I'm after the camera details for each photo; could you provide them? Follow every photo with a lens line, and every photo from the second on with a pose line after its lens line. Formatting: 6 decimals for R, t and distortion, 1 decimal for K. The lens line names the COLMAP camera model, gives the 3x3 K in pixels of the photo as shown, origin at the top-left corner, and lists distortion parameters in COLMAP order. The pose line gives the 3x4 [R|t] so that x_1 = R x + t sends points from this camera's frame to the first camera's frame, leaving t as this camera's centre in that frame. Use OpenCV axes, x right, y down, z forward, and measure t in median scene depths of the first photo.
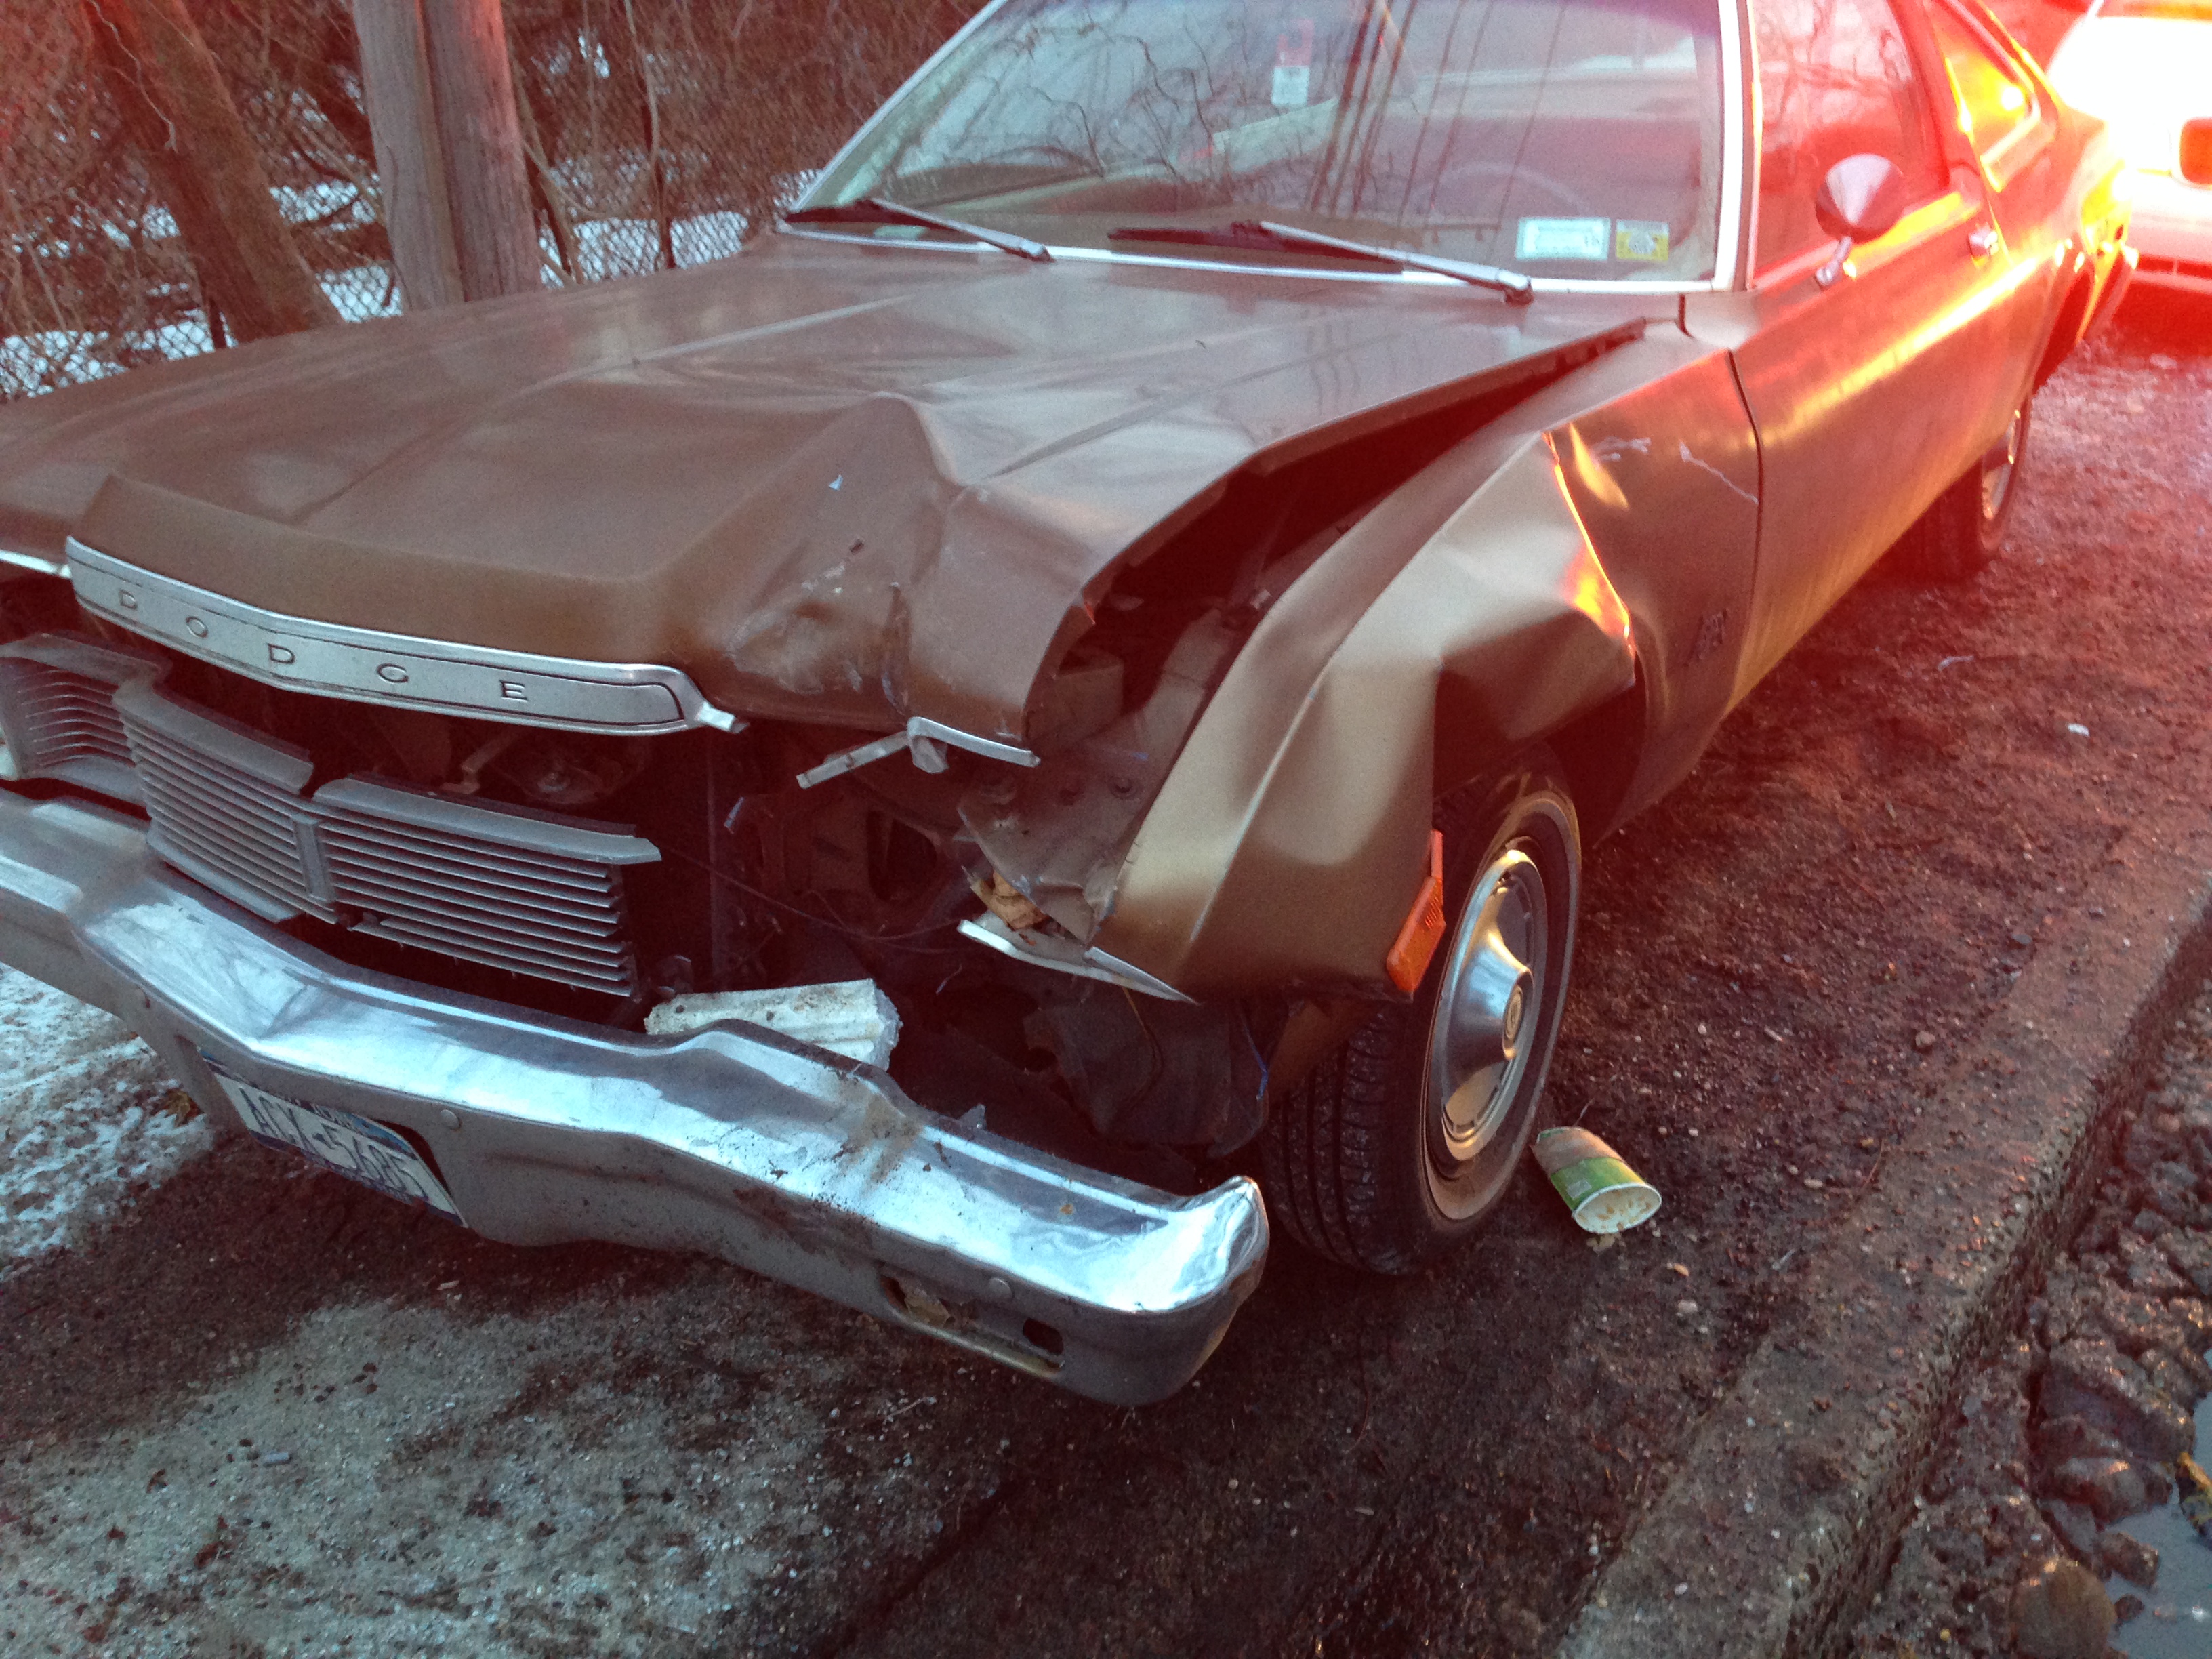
lens RADIAL K [[2103.8, 0, 1143.5], [0, 2103.8, 813.5], [0, 0, 1]] dist [0.061640, -0.010032]
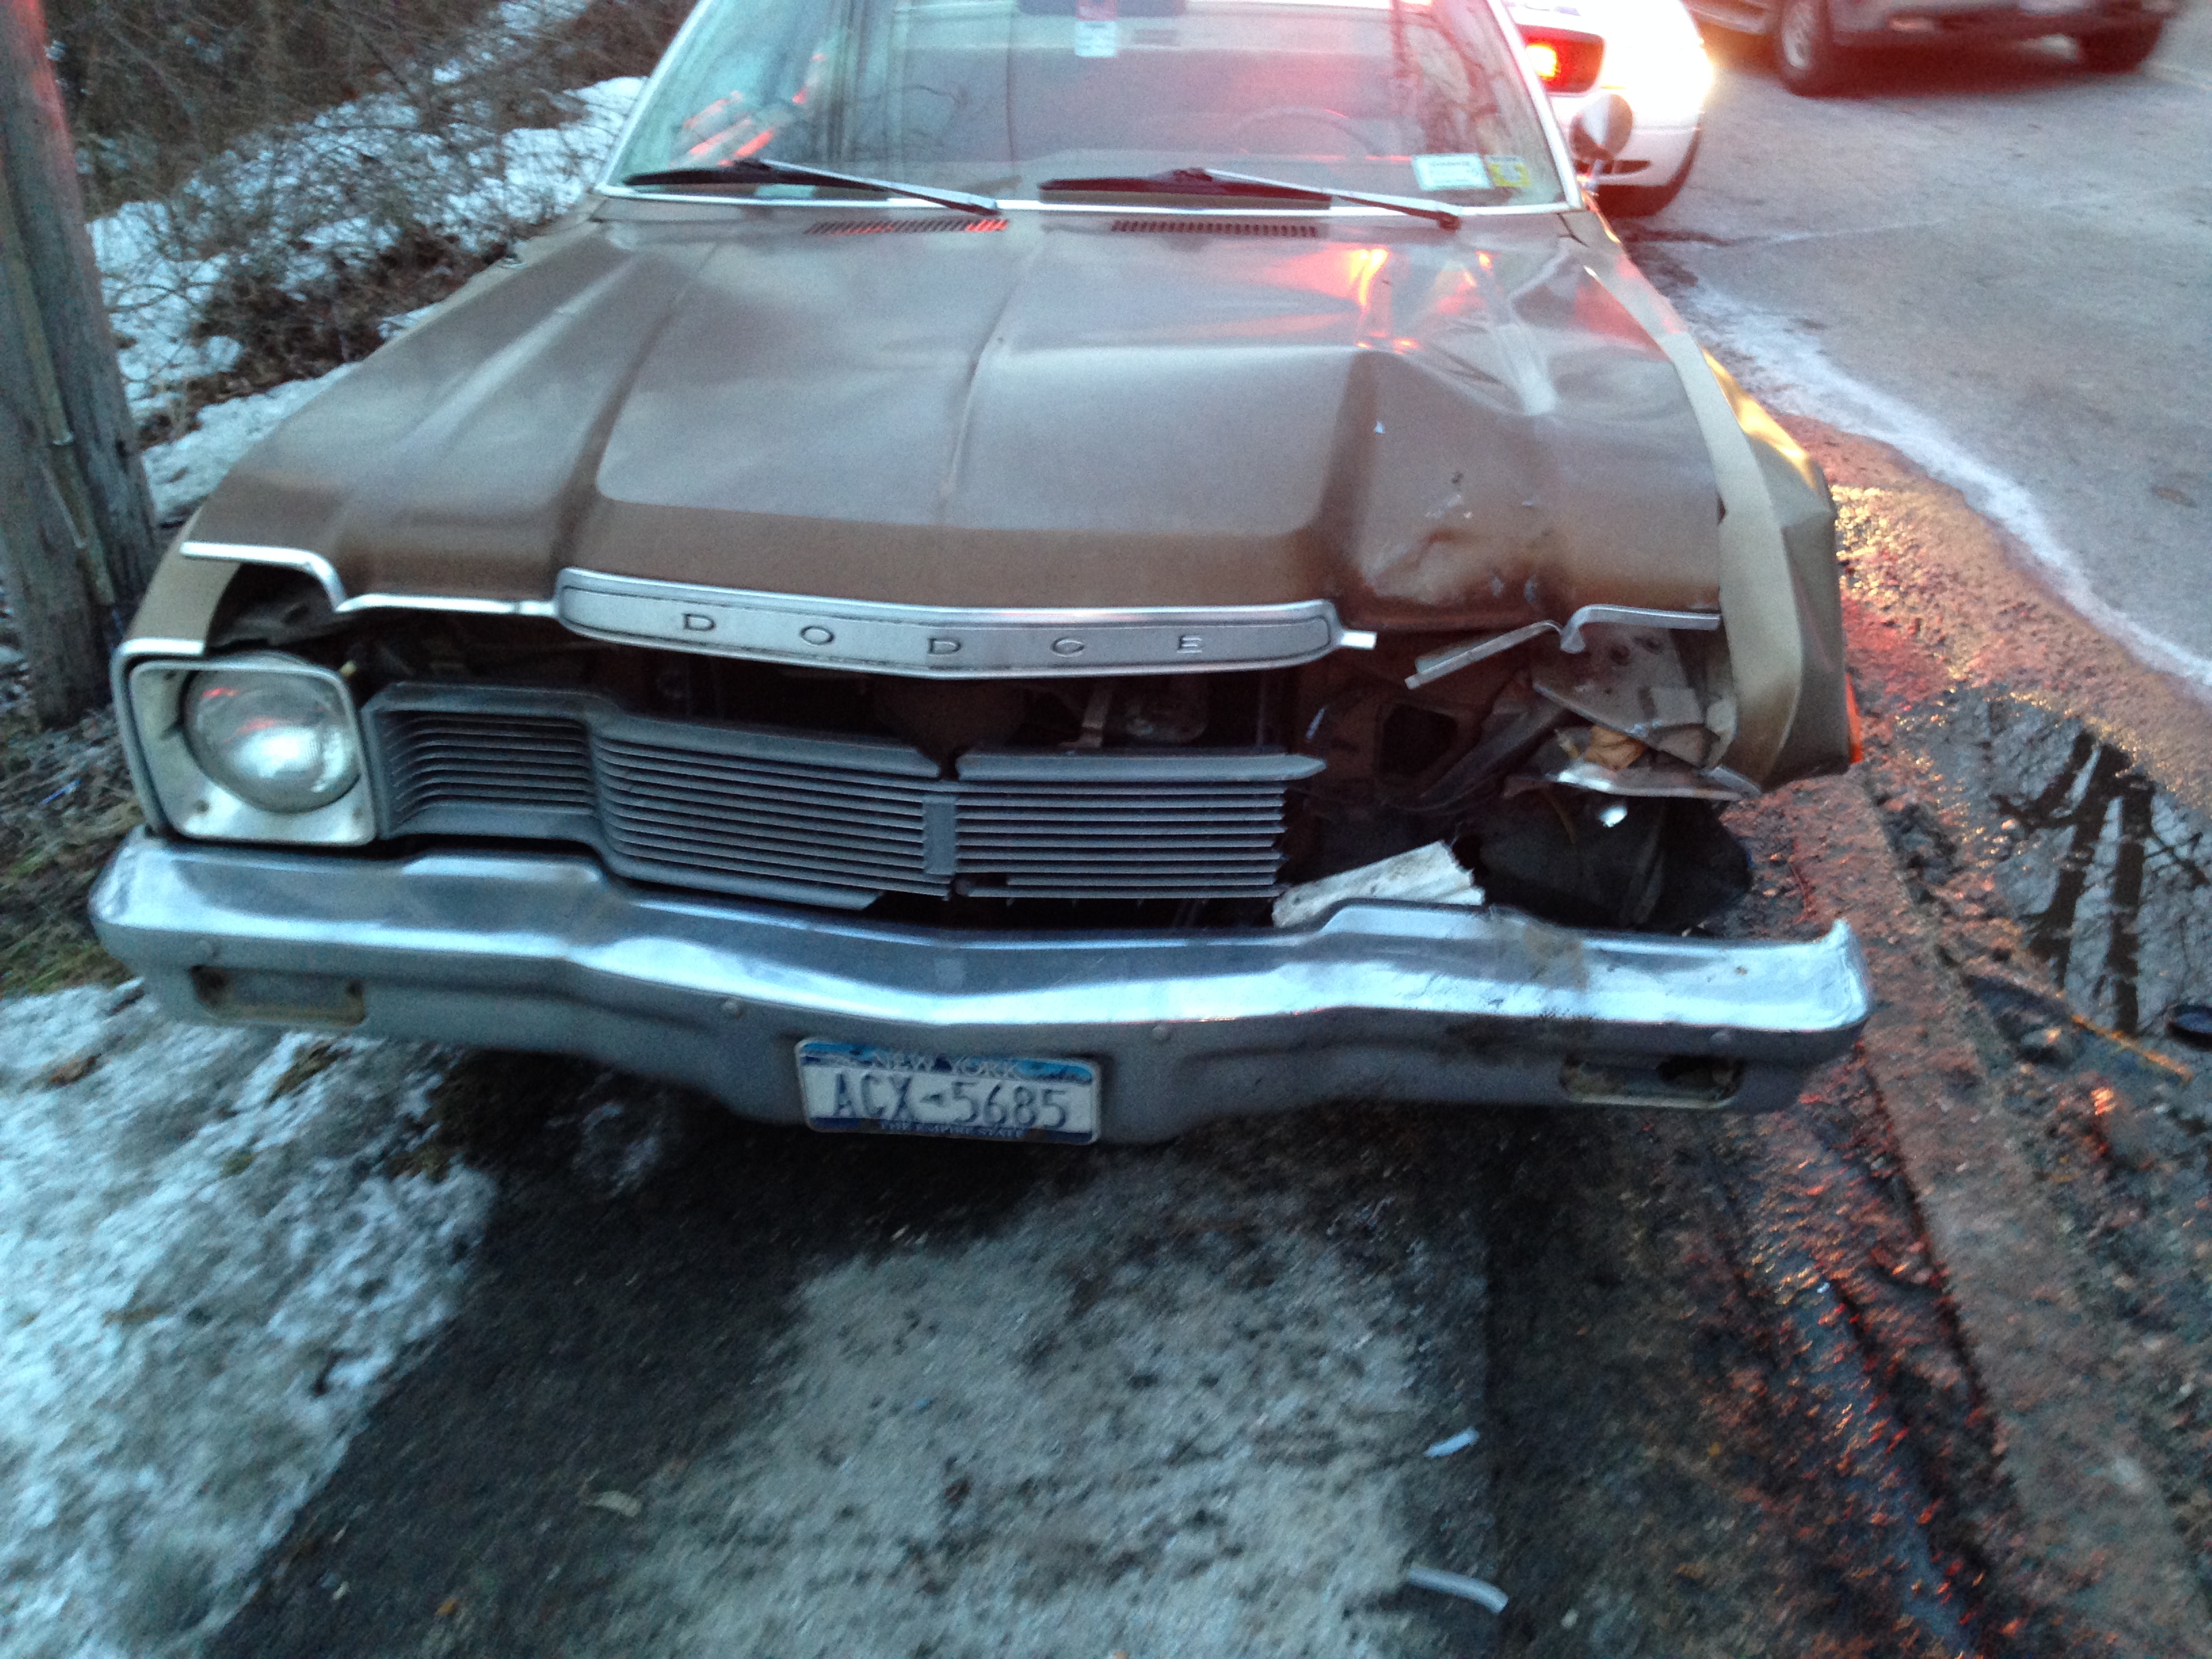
lens RADIAL K [[2072.2, 0, 1106.0], [0, 2072.2, 829.5], [0, 0, 1]] dist [0.170106, -0.266740]
pose [[0.877459, -0.186407, 0.441948, -0.794398], [0.162490, 0.982434, 0.091763, -0.065521], [-0.451290, -0.008706, 0.892335, 0.032055]]
